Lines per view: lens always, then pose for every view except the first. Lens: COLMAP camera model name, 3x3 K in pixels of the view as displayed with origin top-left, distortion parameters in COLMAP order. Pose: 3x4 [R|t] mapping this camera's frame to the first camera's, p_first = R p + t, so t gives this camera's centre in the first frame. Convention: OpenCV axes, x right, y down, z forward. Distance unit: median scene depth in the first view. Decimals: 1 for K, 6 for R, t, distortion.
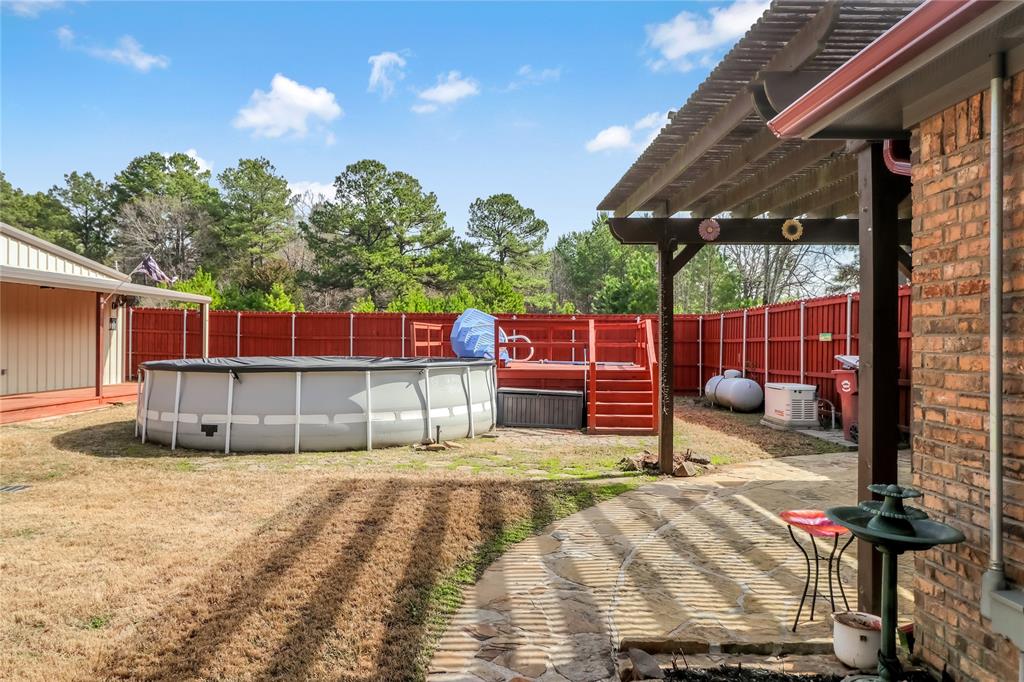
lens RADIAL K [[693.3, 0, 505.1], [0, 693.3, 345.4], [0, 0, 1]] dist [0.005537, -0.007025]
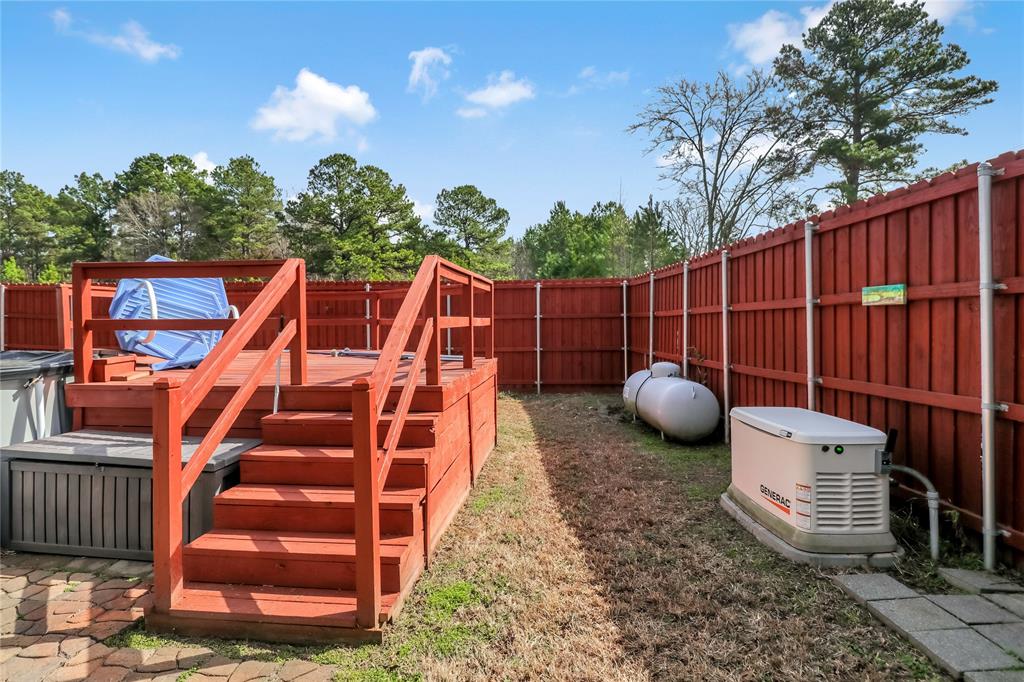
lens RADIAL K [[551.9, 0, 508.3], [0, 551.9, 319.8], [0, 0, 1]] dist [-0.000496, -0.007352]
pose [[0.999839, -0.013062, 0.012306, 0.050150], [0.013167, 0.999877, -0.008505, 0.000395], [-0.012194, 0.008665, 0.999888, 0.141566]]
